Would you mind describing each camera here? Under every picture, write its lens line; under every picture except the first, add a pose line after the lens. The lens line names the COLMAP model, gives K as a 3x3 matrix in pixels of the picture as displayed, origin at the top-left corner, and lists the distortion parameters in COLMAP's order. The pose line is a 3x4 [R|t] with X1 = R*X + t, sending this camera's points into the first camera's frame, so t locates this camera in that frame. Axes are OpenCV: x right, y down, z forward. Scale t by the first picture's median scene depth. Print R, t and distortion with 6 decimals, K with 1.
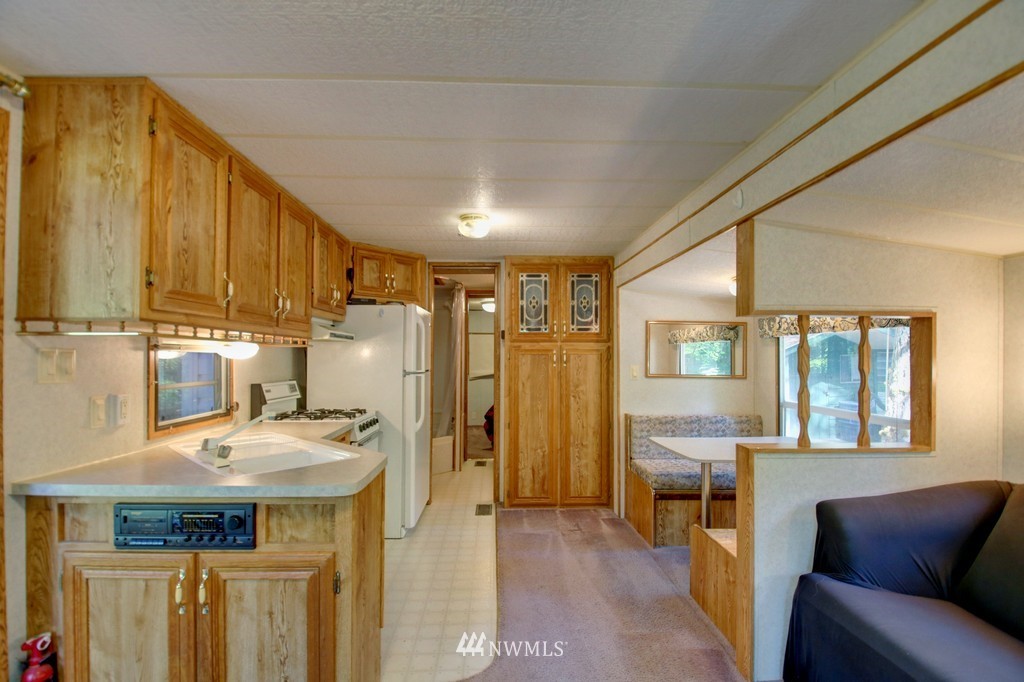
lens RADIAL K [[472.9, 0, 511.1], [0, 472.9, 353.5], [0, 0, 1]] dist [0.020799, -0.029635]
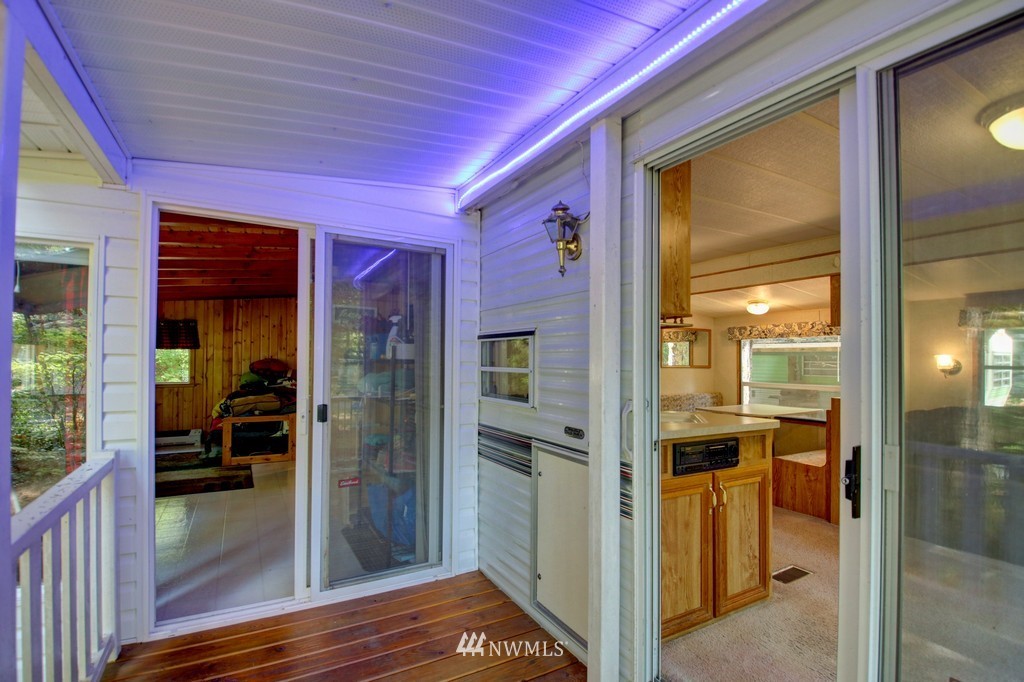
lens RADIAL K [[477.3, 0, 511.3], [0, 477.3, 353.0], [0, 0, 1]] dist [0.016135, -0.029518]
pose [[0.886323, 0.009419, 0.462972, -0.753573], [-0.006865, 0.999951, -0.007201, 0.022404], [-0.463017, 0.003204, 0.886343, -0.019318]]
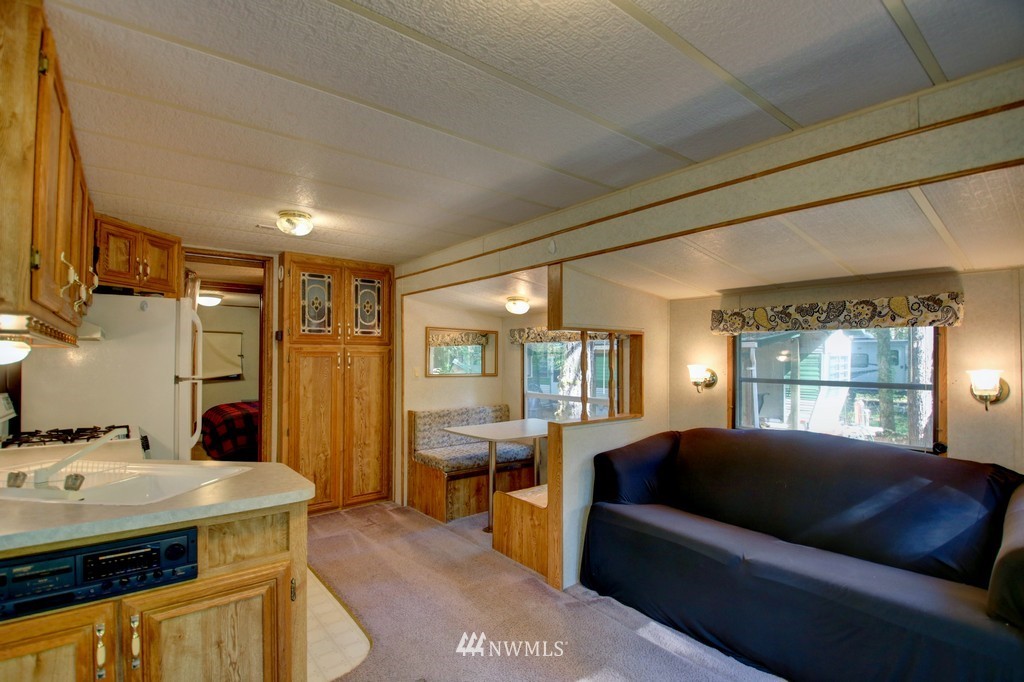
lens RADIAL K [[474.5, 0, 508.4], [0, 474.5, 353.1], [0, 0, 1]] dist [0.017498, -0.022450]
pose [[0.803242, 0.004440, 0.595637, -0.236449], [-0.002434, 0.999988, -0.004171, -0.002639], [-0.595648, 0.001900, 0.803243, -0.025578]]
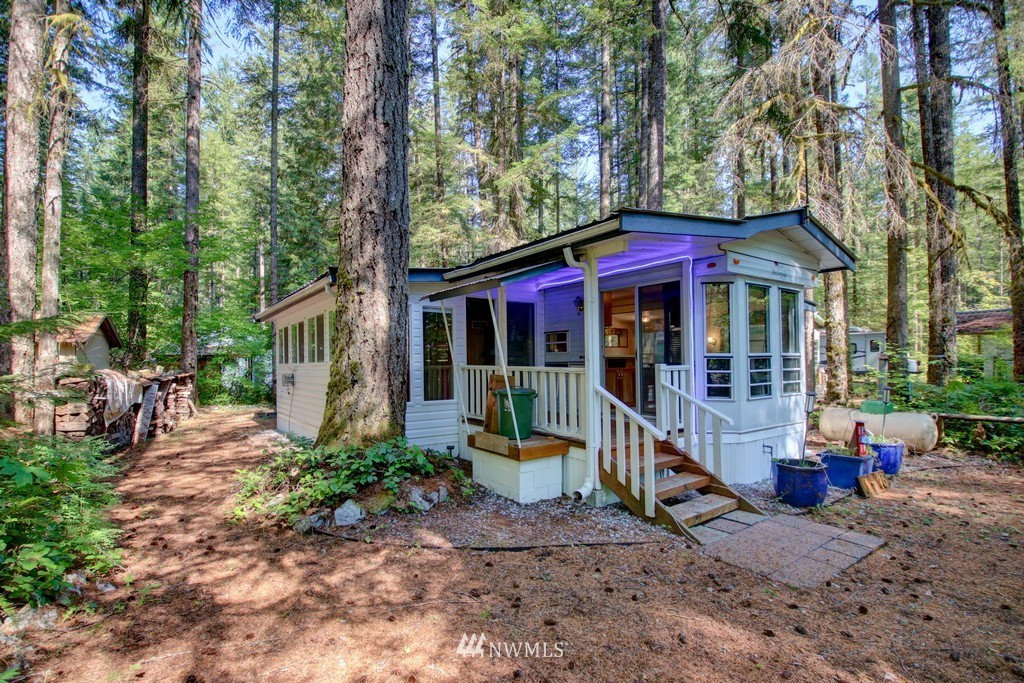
lens RADIAL K [[477.3, 0, 511.3], [0, 477.3, 353.5], [0, 0, 1]] dist [0.016135, -0.029518]
pose [[0.832354, -0.004930, 0.554222, -1.911992], [0.012165, 0.999882, -0.009375, 0.116726], [-0.554111, 0.014545, 0.832316, -1.198806]]
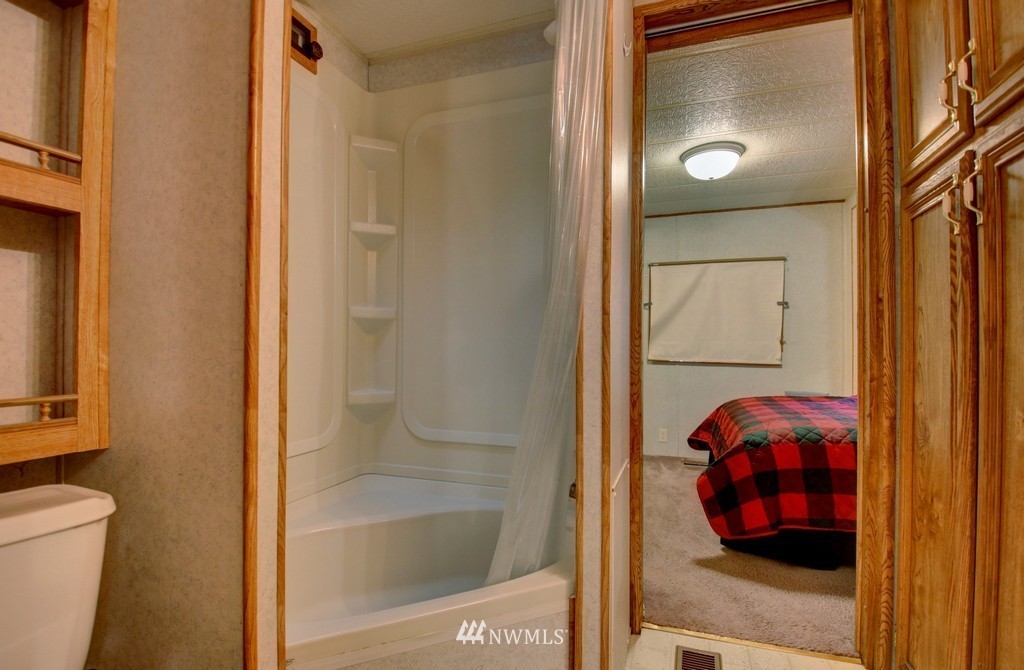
lens RADIAL K [[490.2, 0, 511.9], [0, 490.2, 348.9], [0, 0, 1]] dist [0.000023, -0.000004]
pose [[0.935000, -0.000511, -0.354648, -0.103120], [-0.001681, 0.999981, -0.005872, 0.112047], [0.354644, 0.006087, 0.934982, 1.176713]]
